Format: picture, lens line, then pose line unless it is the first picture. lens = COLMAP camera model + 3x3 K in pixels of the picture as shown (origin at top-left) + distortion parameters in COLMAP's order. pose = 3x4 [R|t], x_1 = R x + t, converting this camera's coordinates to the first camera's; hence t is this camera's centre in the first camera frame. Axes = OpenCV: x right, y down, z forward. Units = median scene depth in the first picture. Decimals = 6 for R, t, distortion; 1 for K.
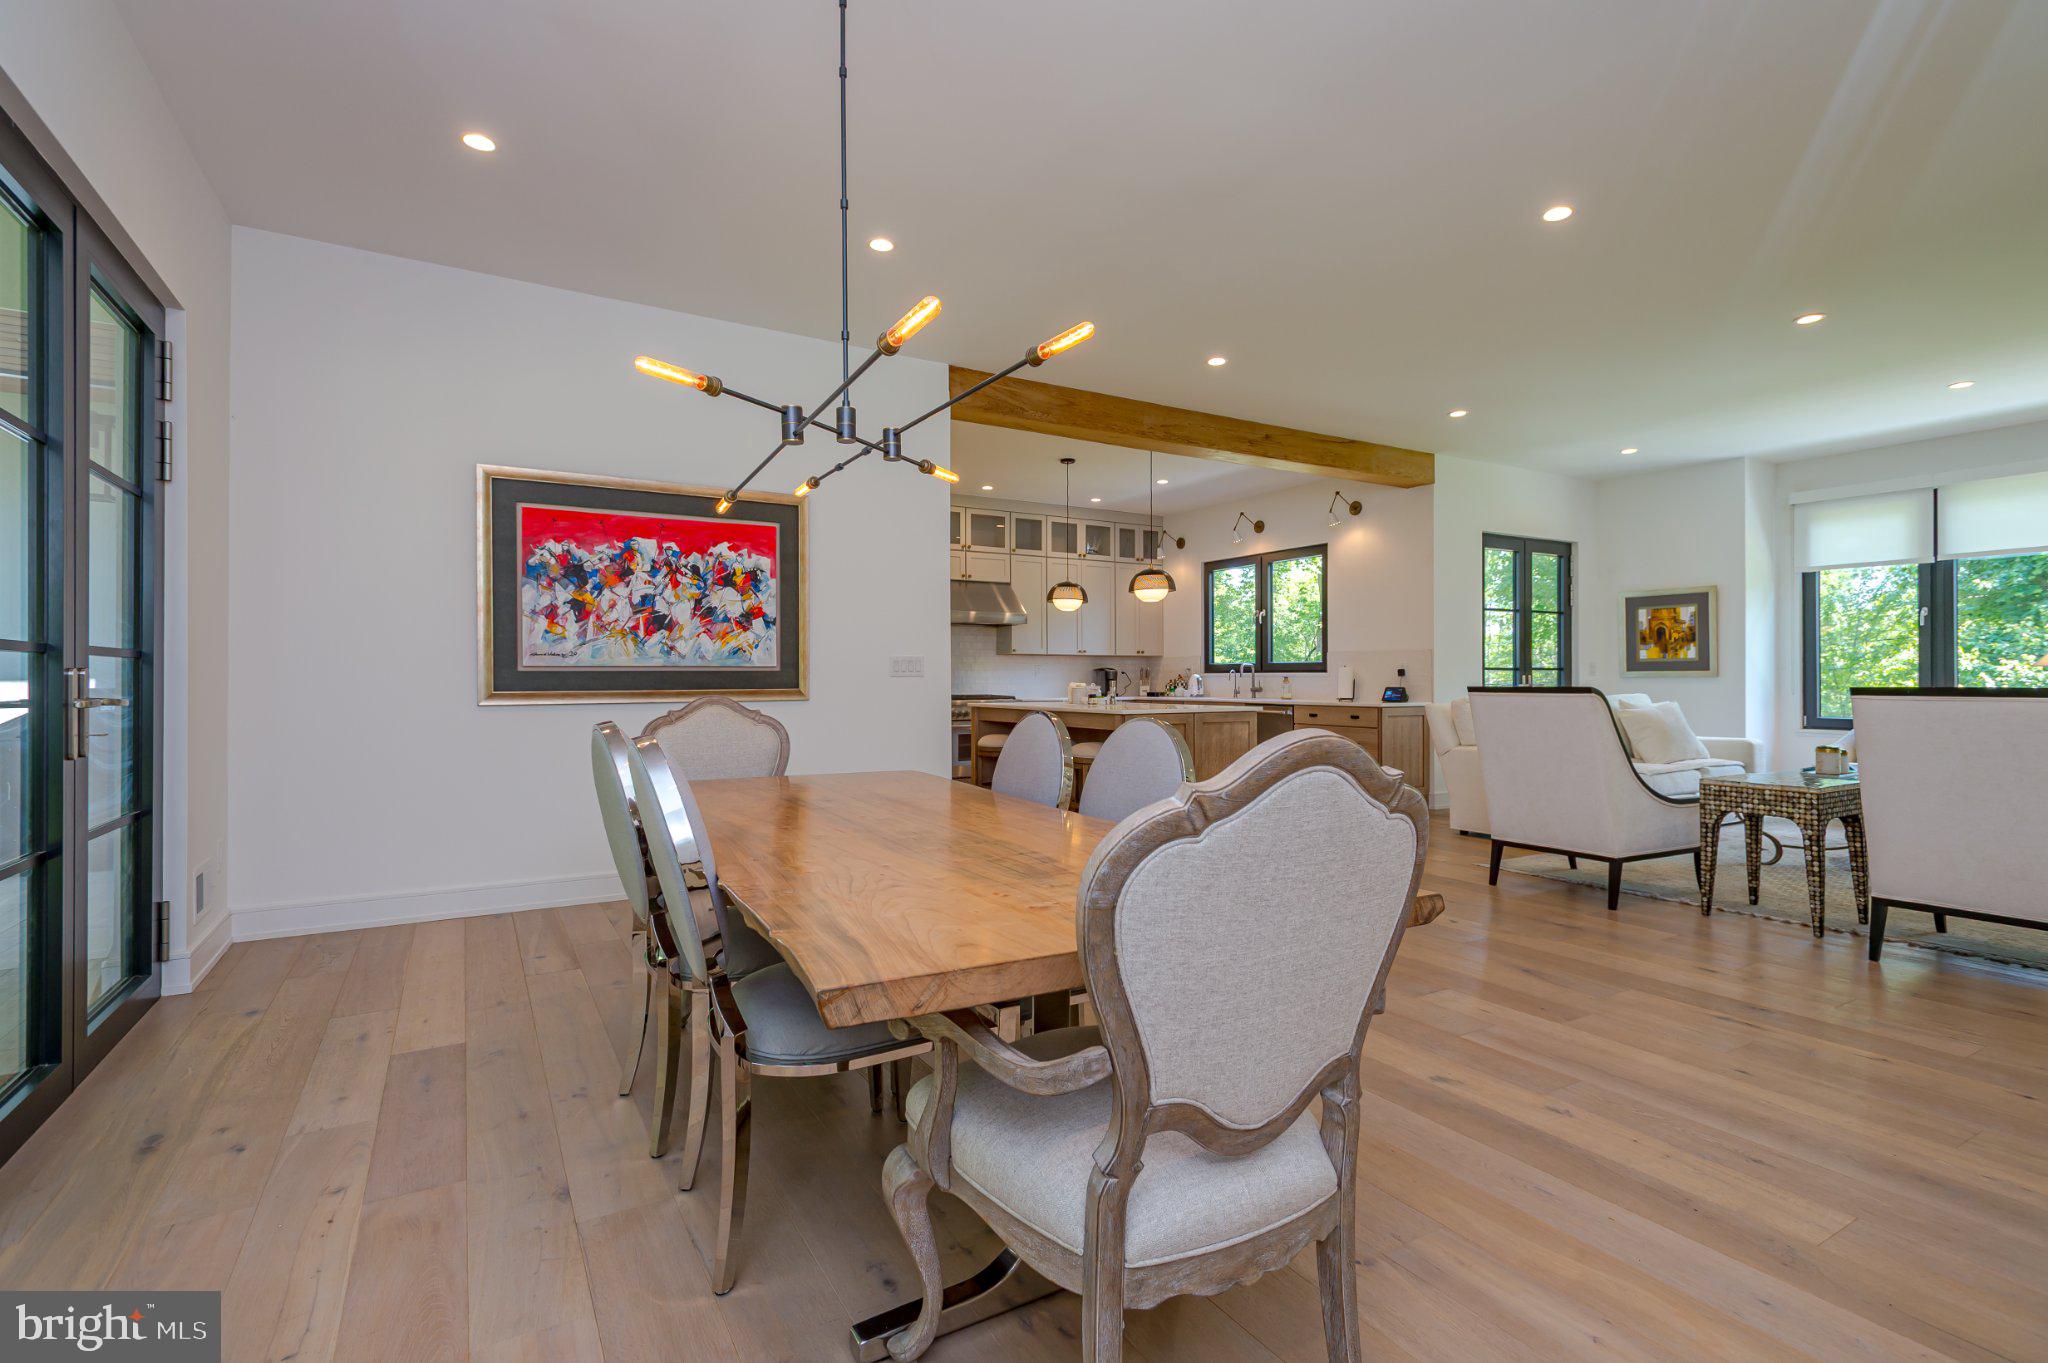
lens RADIAL K [[948.0, 0, 1021.4], [0, 948.0, 674.2], [0, 0, 1]] dist [0.017640, -0.006325]
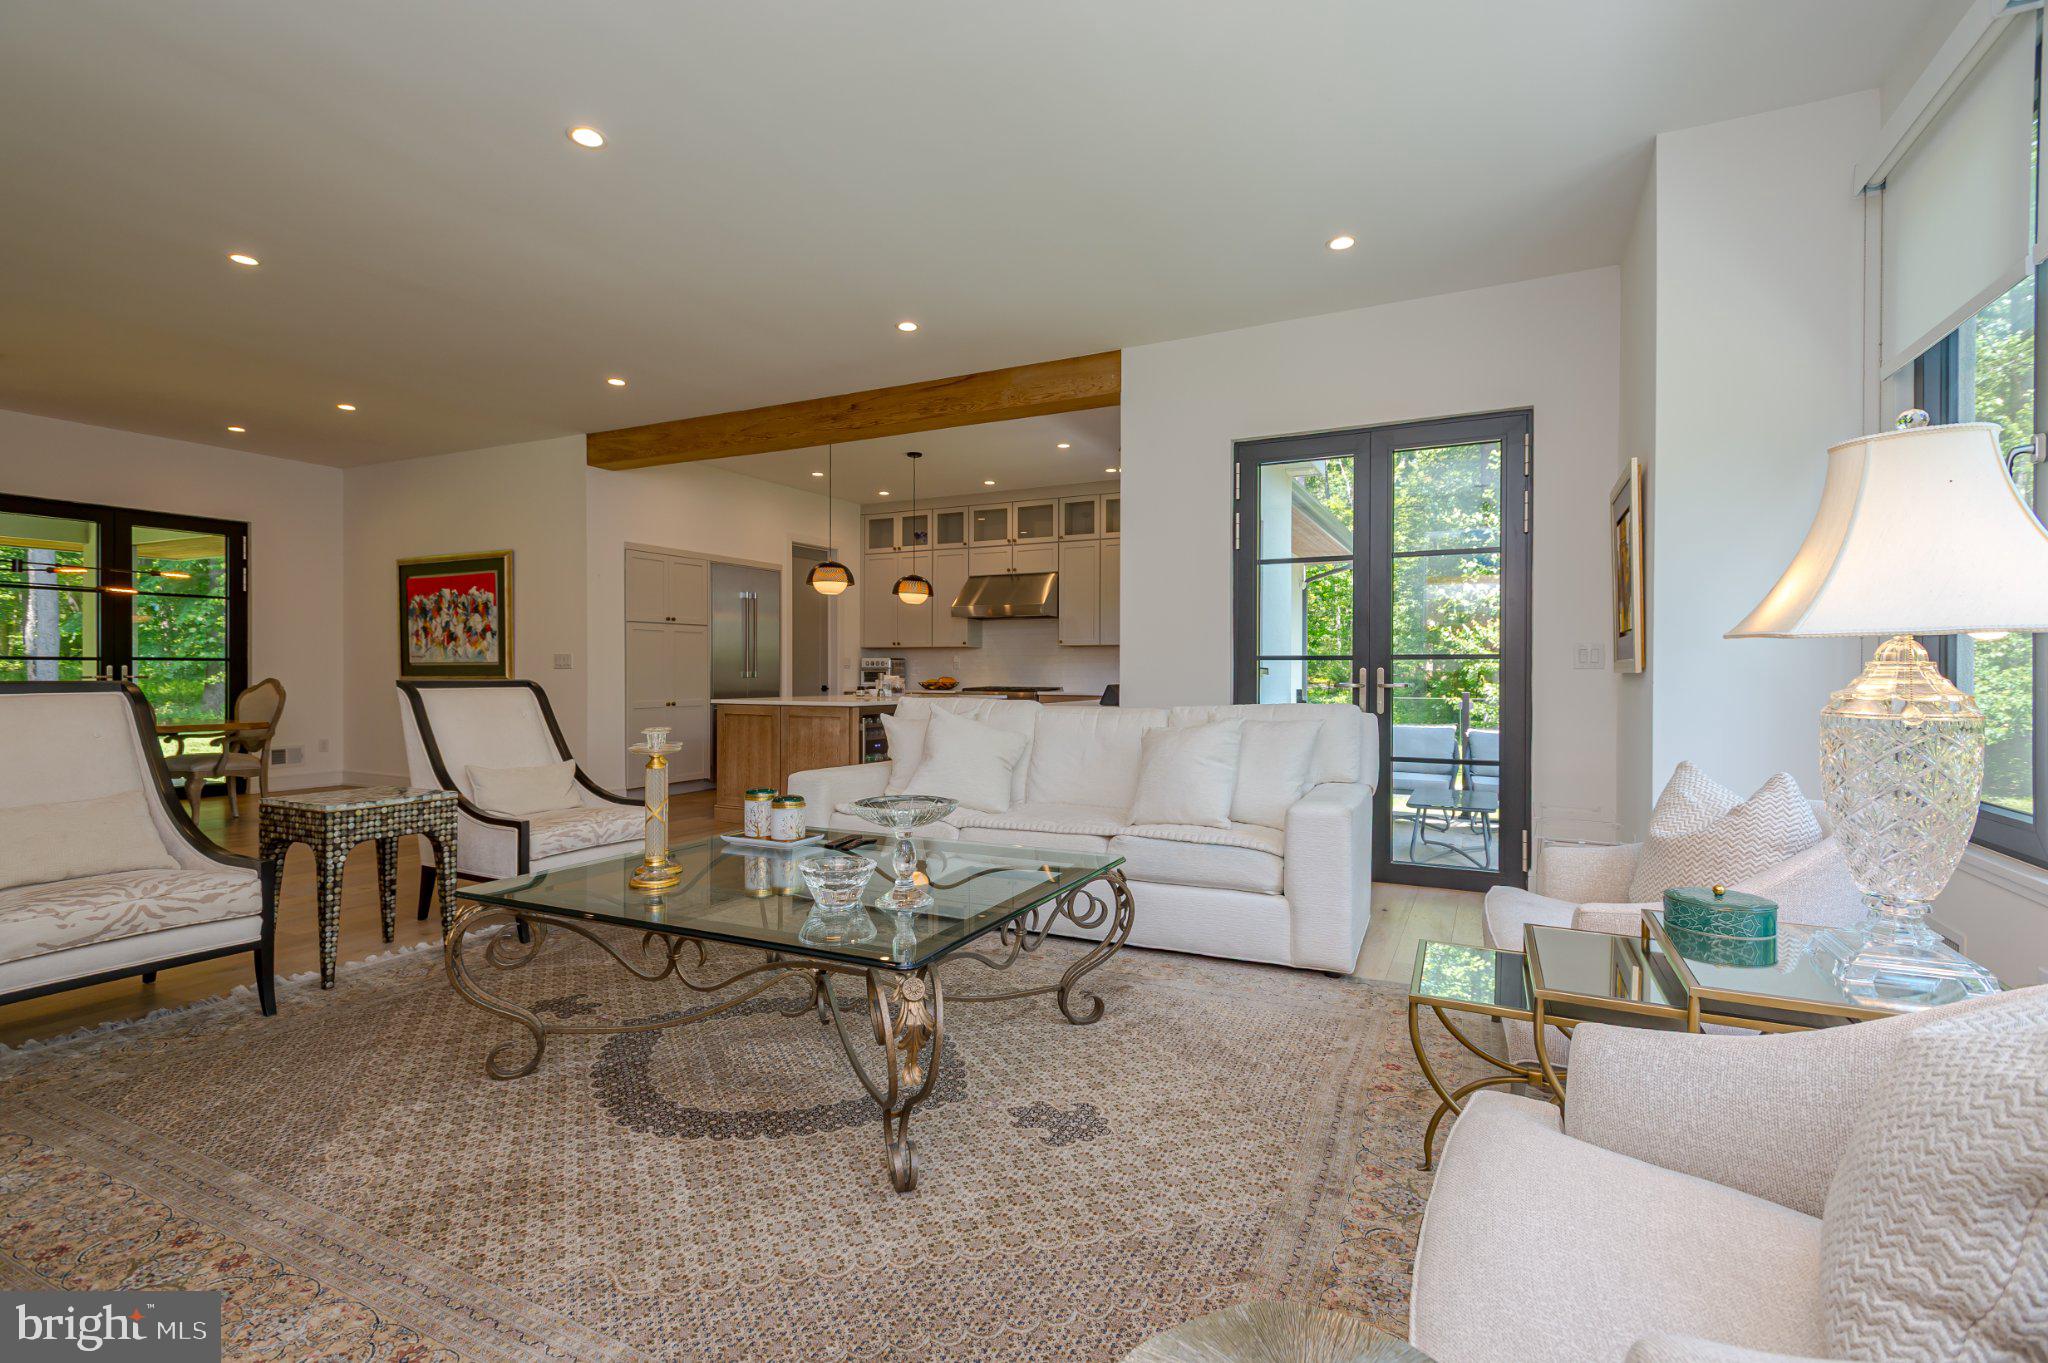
lens RADIAL K [[948.0, 0, 1021.4], [0, 948.0, 674.2], [0, 0, 1]] dist [0.017640, -0.006325]
pose [[0.541571, 0.006644, -0.840629, 1.553372], [0.000548, 0.999966, 0.008256, -0.000607], [0.840655, -0.004932, 0.541548, 0.892148]]
